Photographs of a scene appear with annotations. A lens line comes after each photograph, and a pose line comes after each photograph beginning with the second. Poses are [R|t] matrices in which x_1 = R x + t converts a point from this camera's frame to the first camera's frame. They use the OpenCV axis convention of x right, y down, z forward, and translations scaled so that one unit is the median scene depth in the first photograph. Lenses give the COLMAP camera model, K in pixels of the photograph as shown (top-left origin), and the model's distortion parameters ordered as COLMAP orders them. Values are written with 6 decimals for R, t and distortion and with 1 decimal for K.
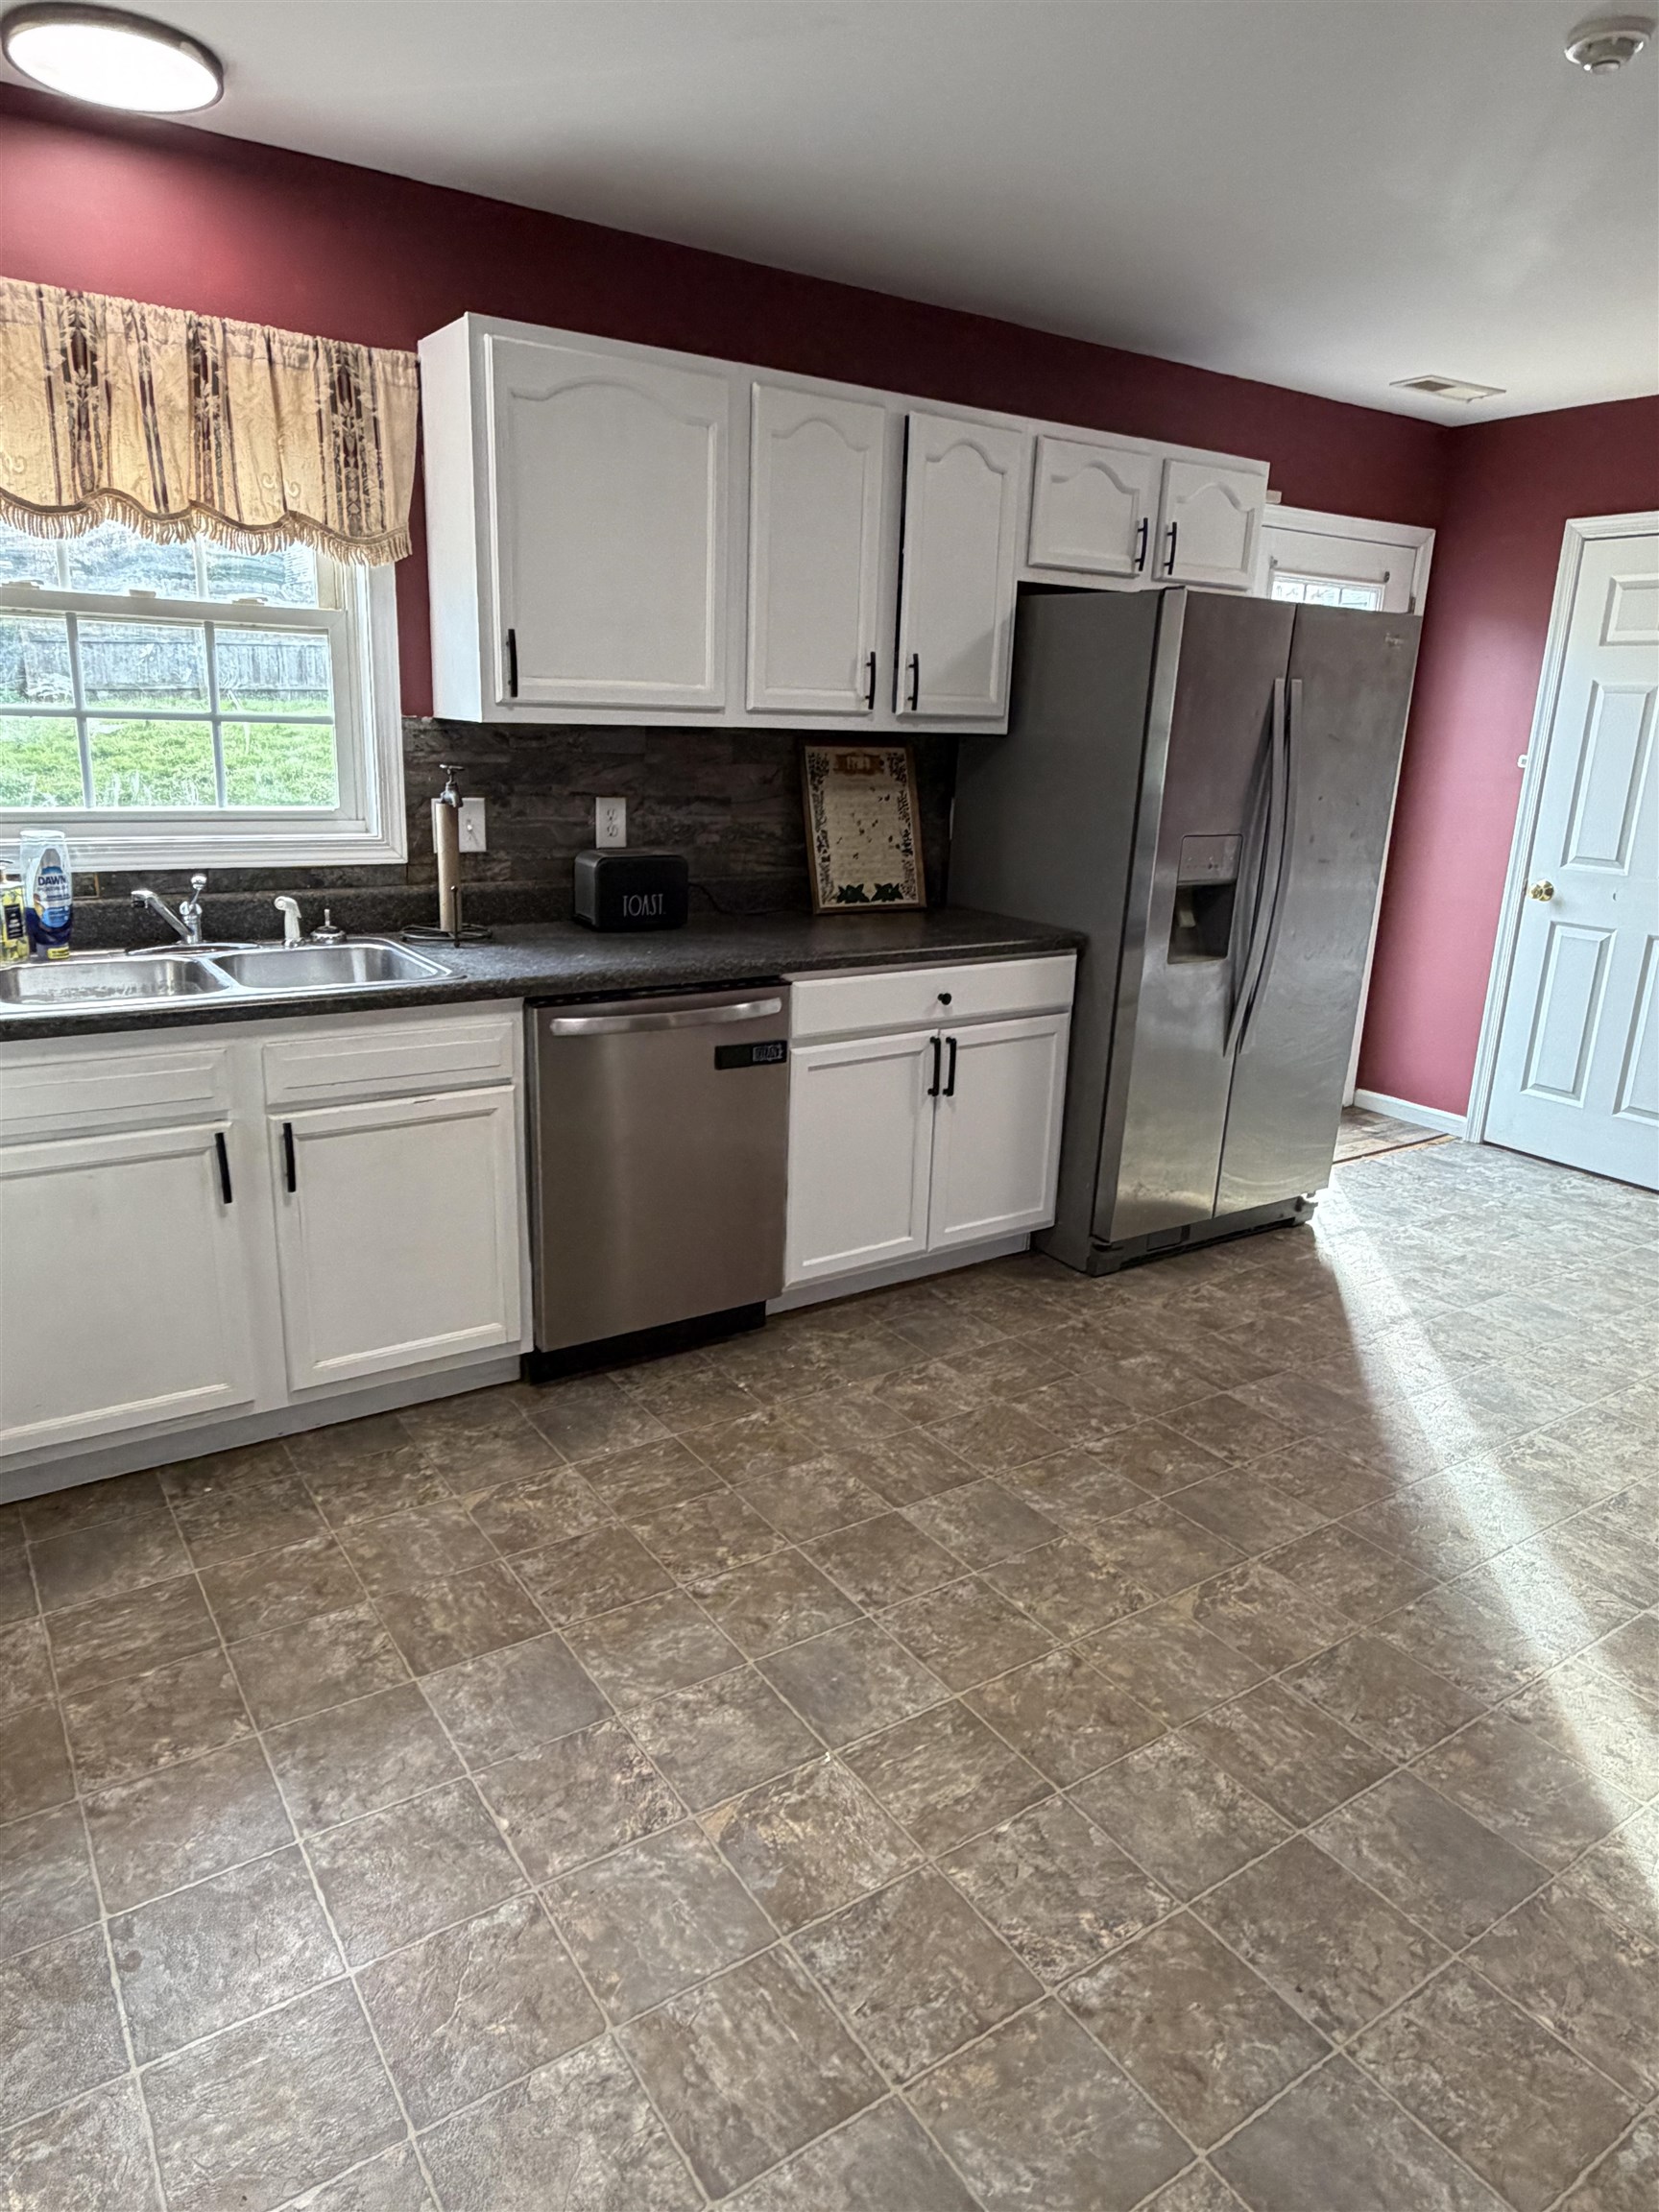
lens RADIAL K [[1388.3, 0, 829.5], [0, 1388.3, 1106.0], [0, 0, 1]] dist [0.000278, 0.001466]
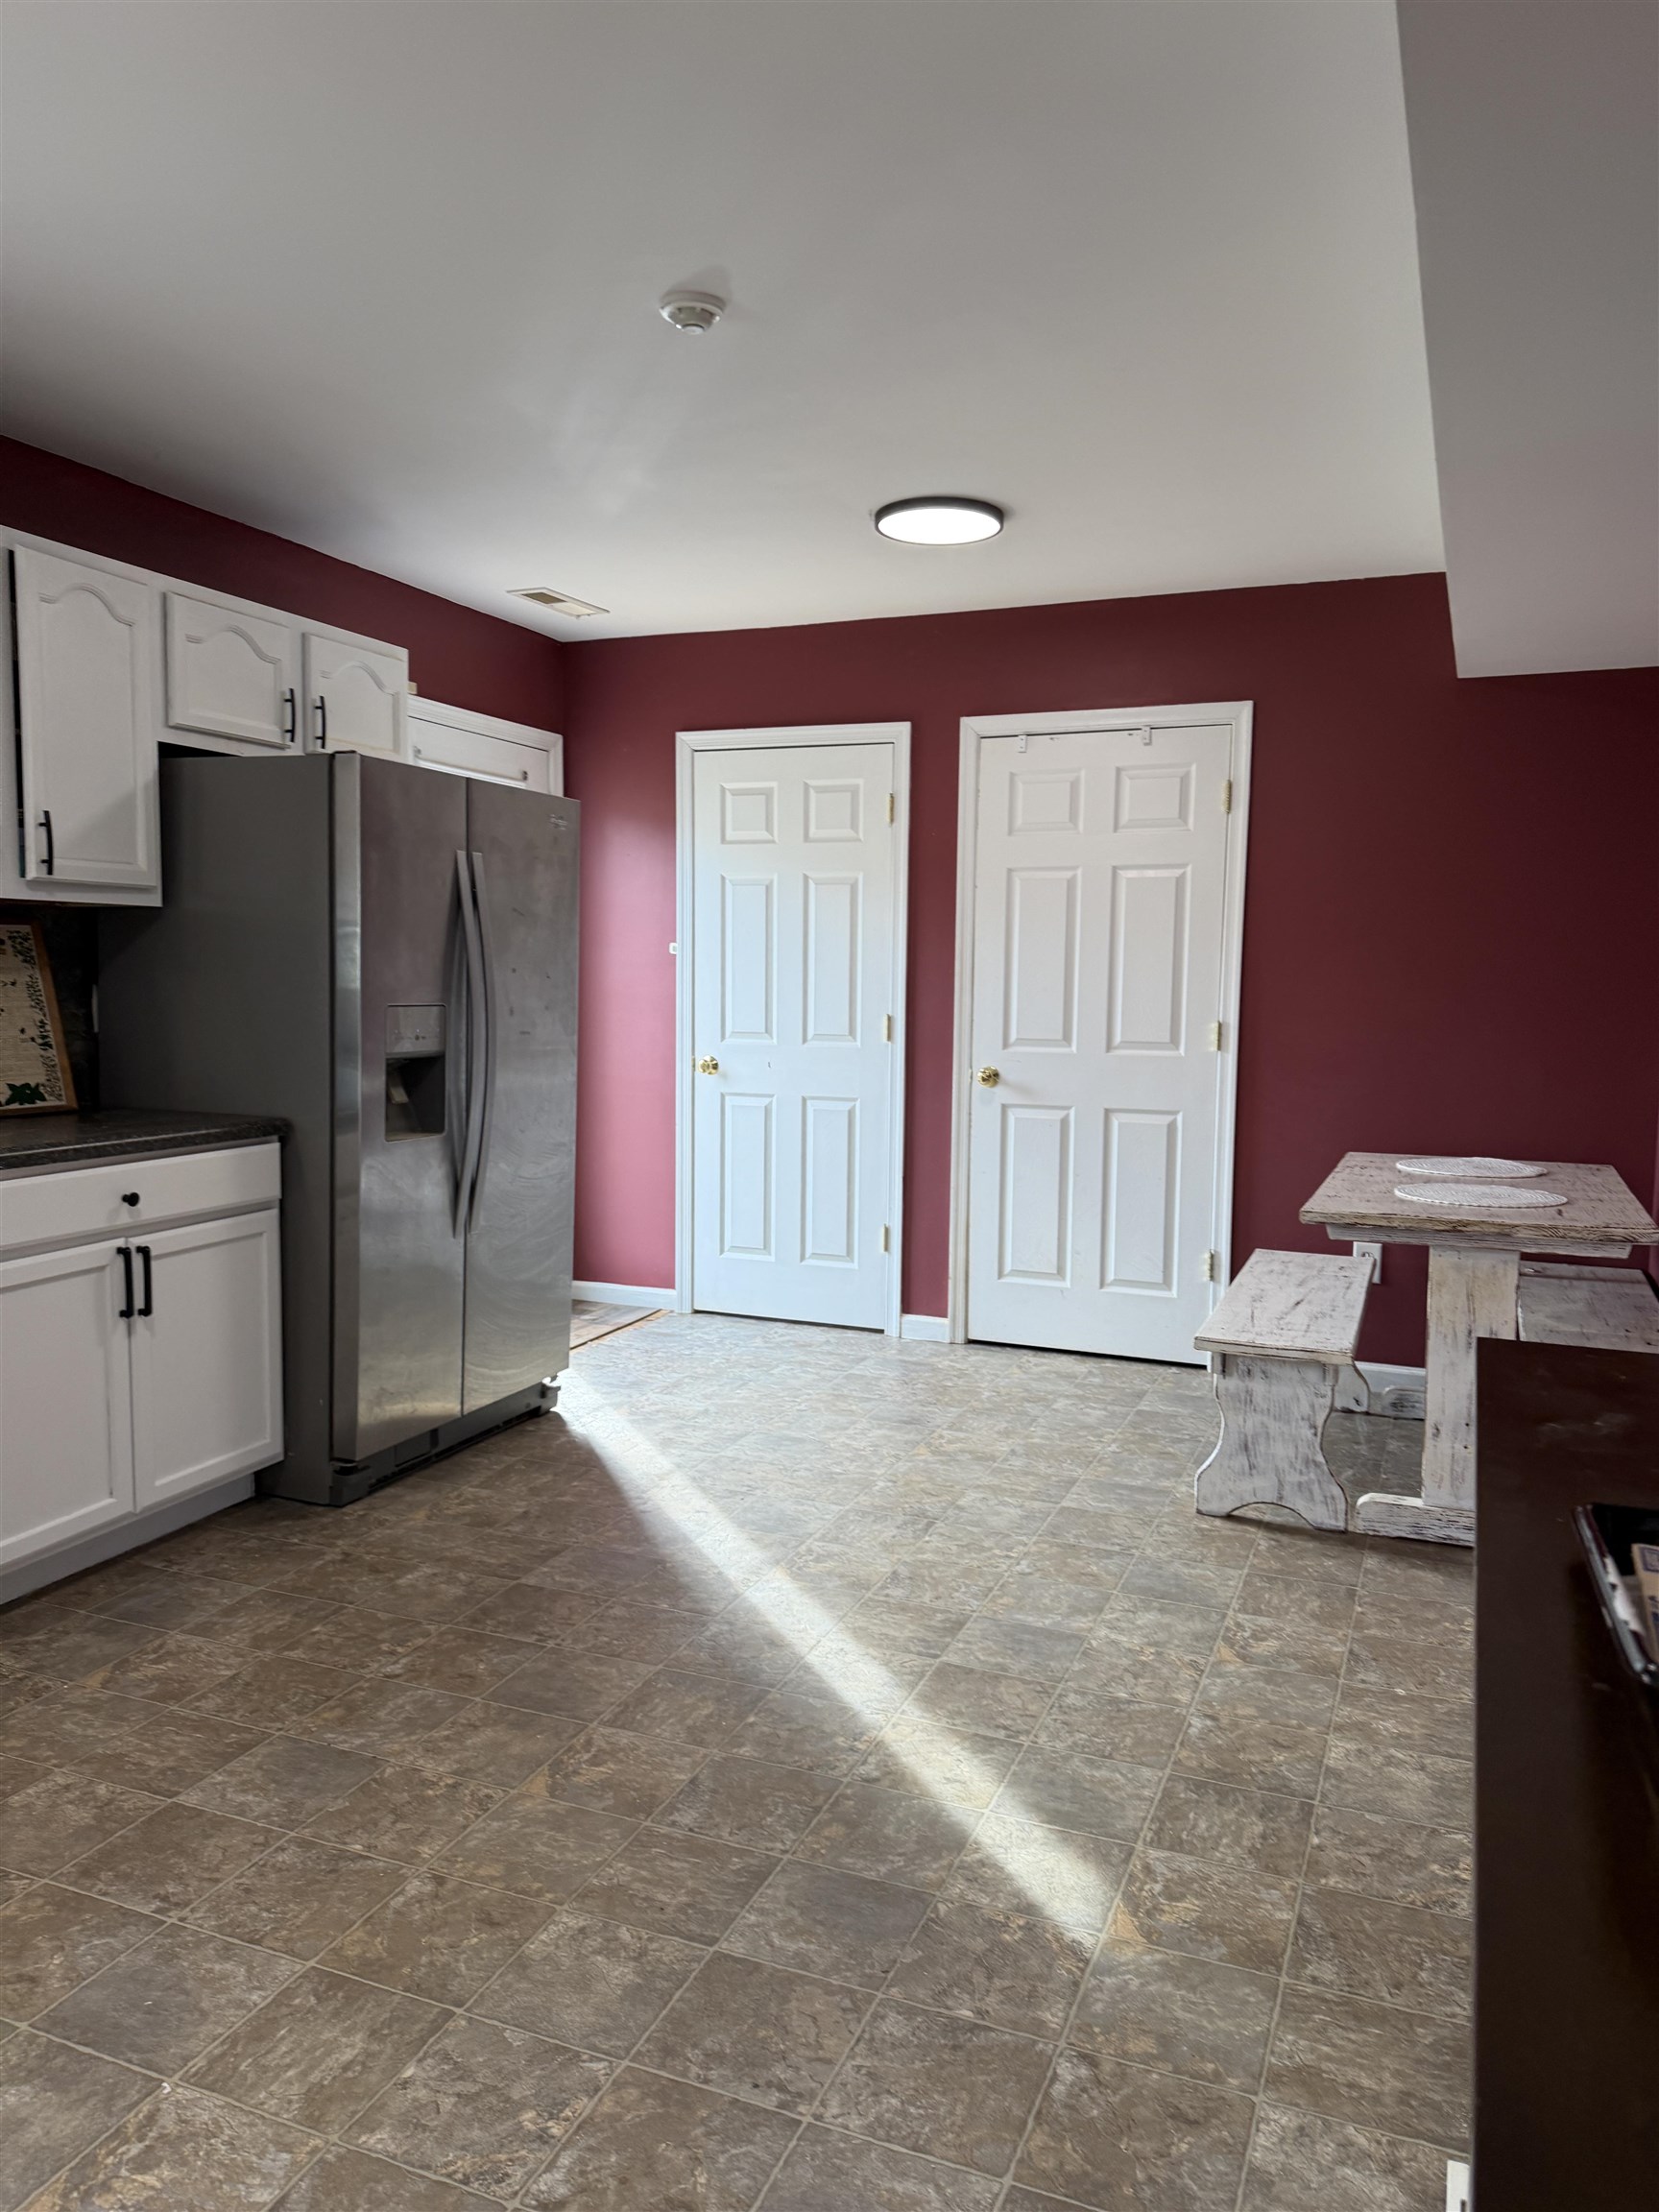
lens RADIAL K [[1534.4, 0, 842.2], [0, 1534.4, 1118.9], [0, 0, 1]] dist [0.095191, -0.138220]
pose [[0.829658, -0.074209, 0.553317, -0.084879], [0.166825, 0.978795, -0.118871, 0.063987], [-0.532763, 0.190930, 0.824445, -0.025460]]
